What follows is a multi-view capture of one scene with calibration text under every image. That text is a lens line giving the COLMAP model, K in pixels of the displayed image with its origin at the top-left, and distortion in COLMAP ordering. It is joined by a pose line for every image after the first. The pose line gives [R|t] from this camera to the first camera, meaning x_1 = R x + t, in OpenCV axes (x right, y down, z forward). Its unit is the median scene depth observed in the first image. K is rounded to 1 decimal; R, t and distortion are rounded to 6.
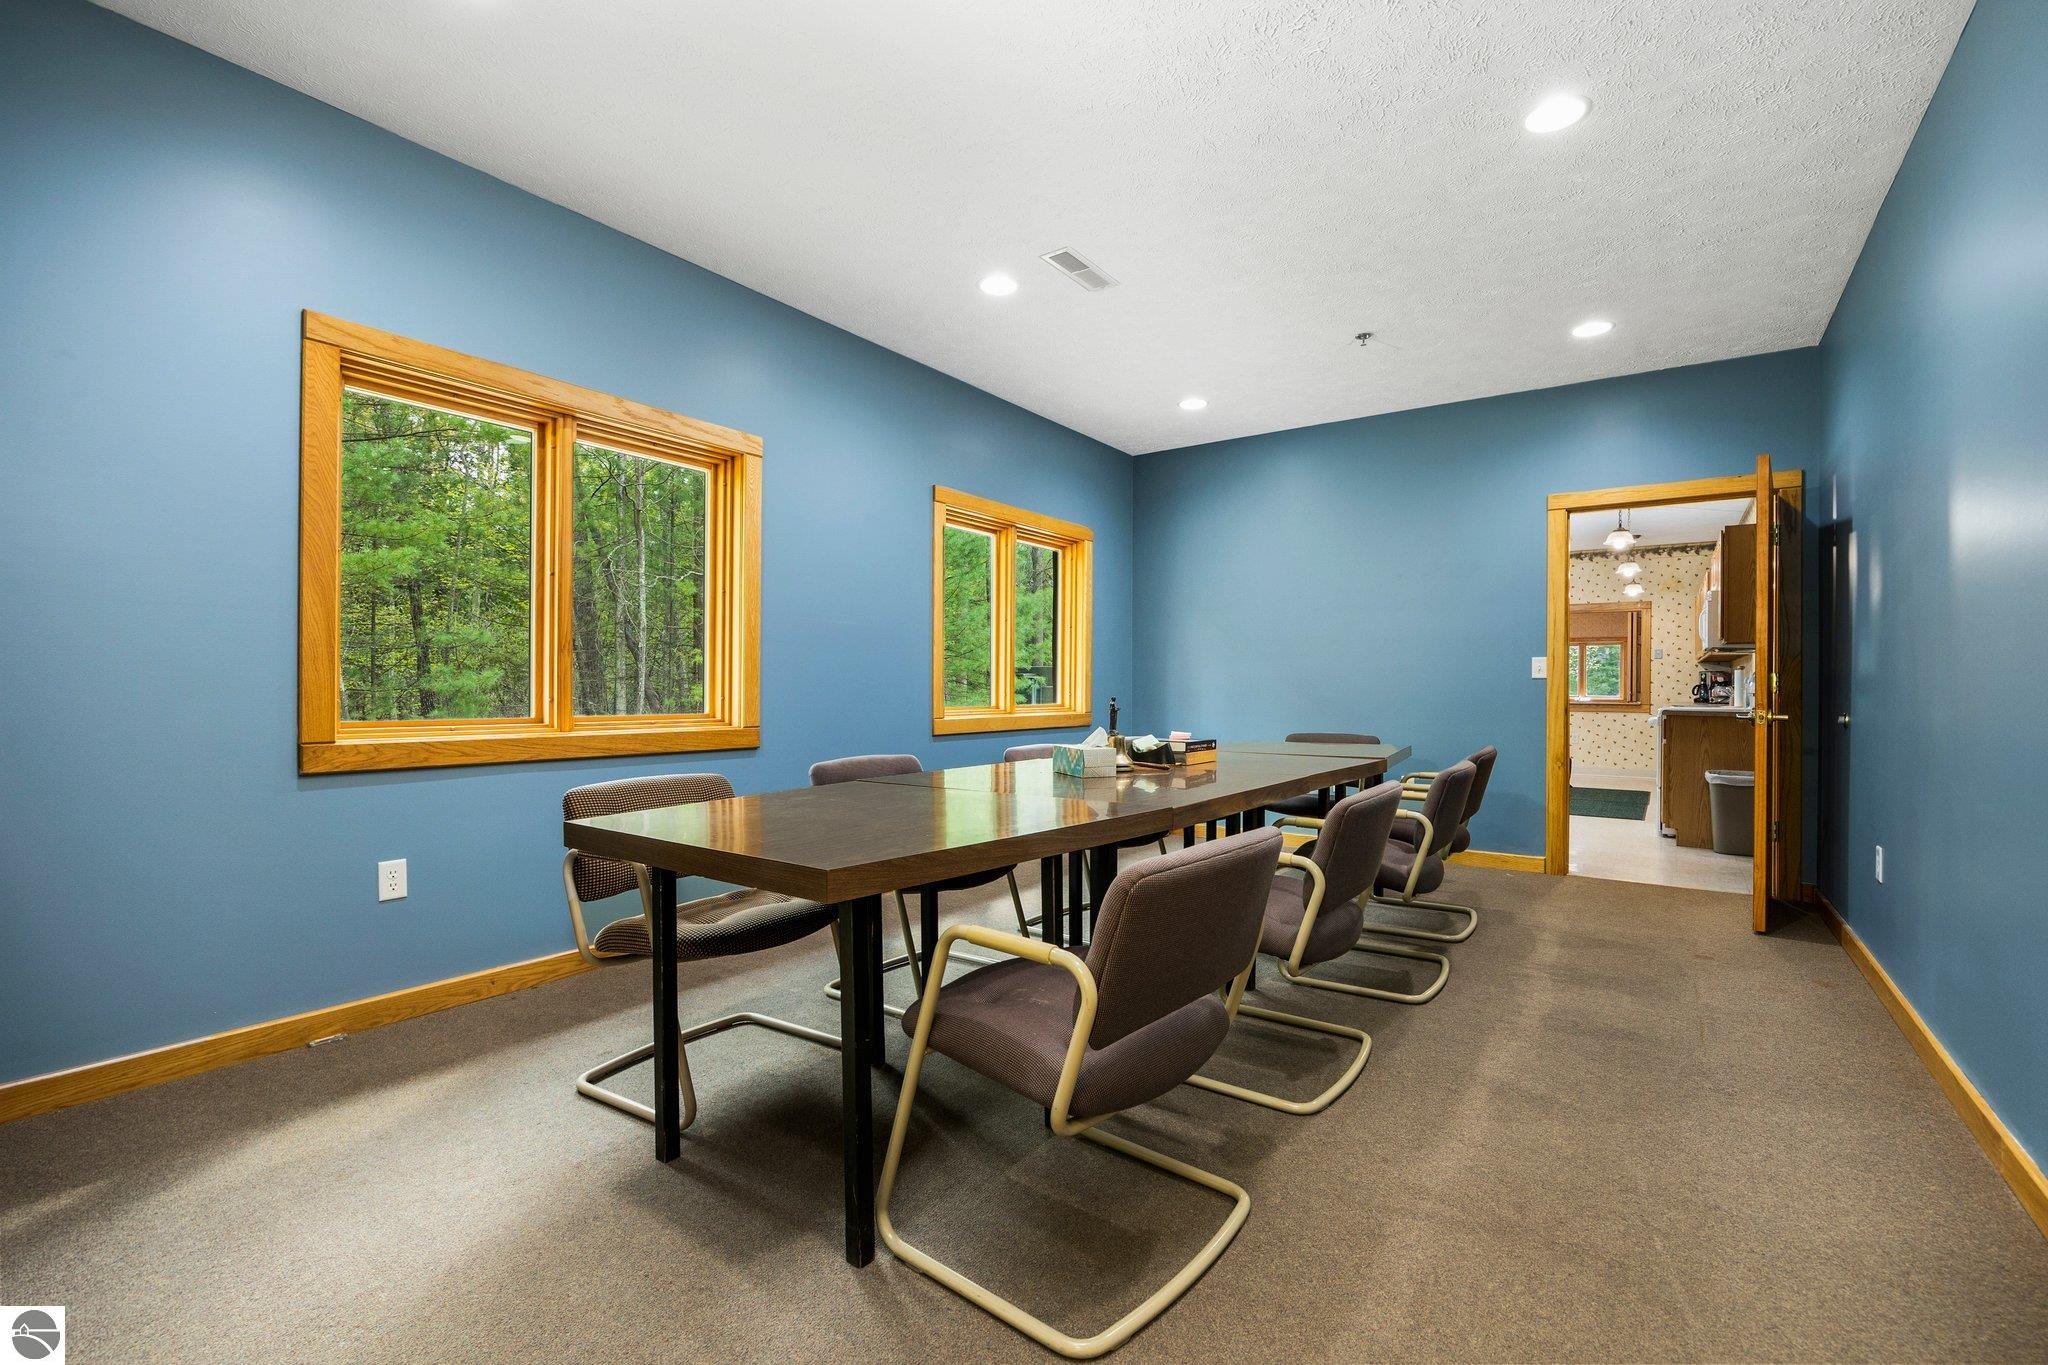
lens RADIAL K [[882.1, 0, 1041.0], [0, 882.1, 685.3], [0, 0, 1]] dist [-0.002698, -0.000123]
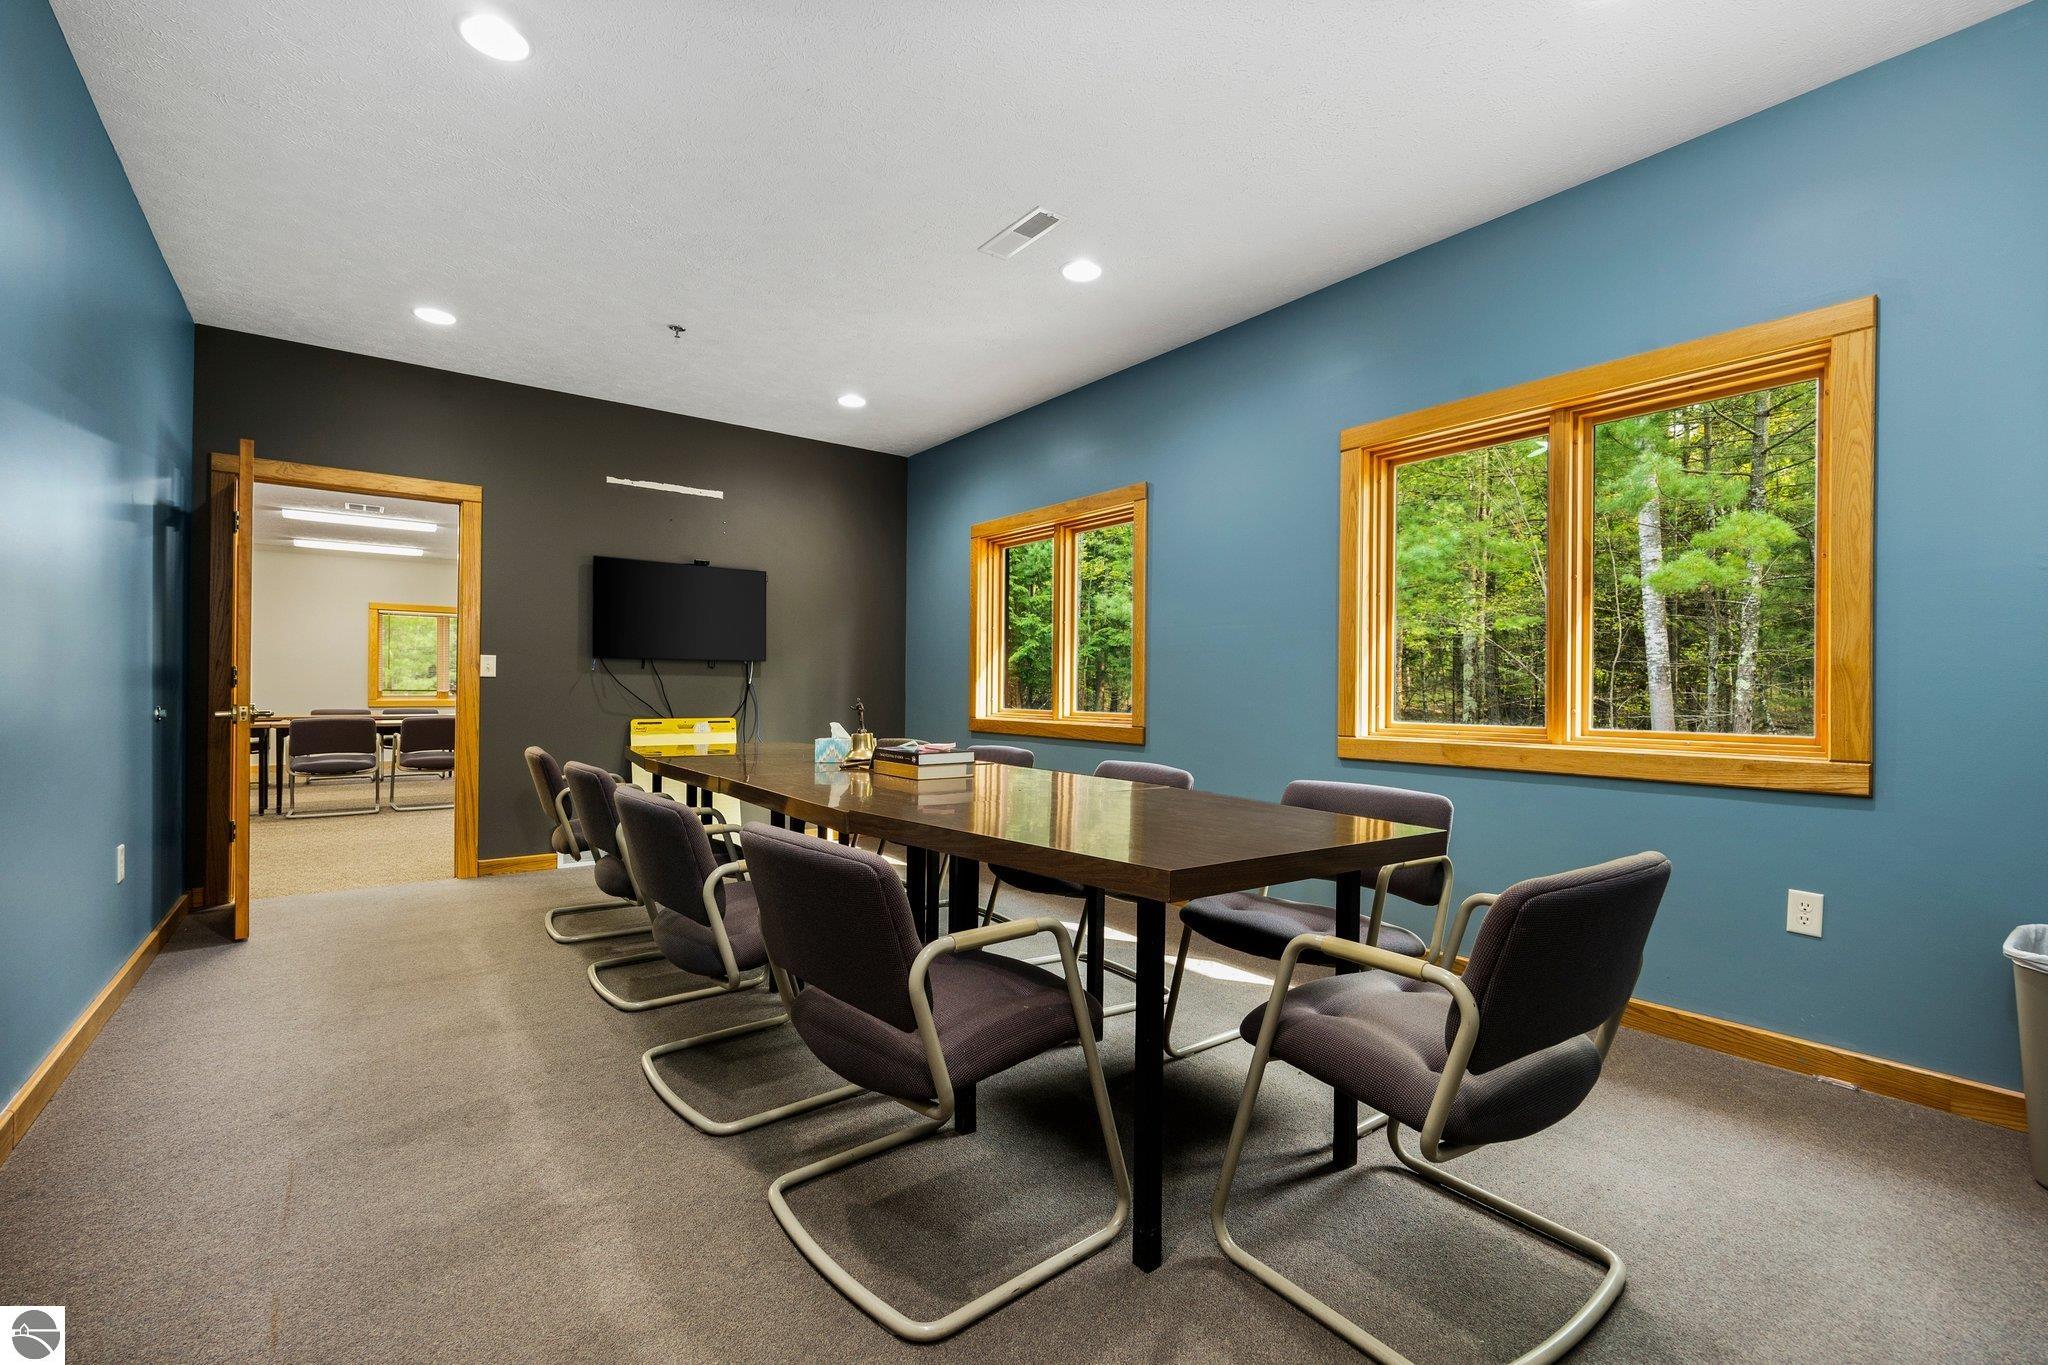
lens RADIAL K [[882.1, 0, 1037.1], [0, 882.1, 676.8], [0, 0, 1]] dist [-0.002698, -0.000123]
pose [[-0.292207, -0.021225, -0.956119, 0.921156], [-0.005676, 0.999775, -0.020459, 0.005013], [0.956338, -0.000551, -0.292262, 1.301015]]
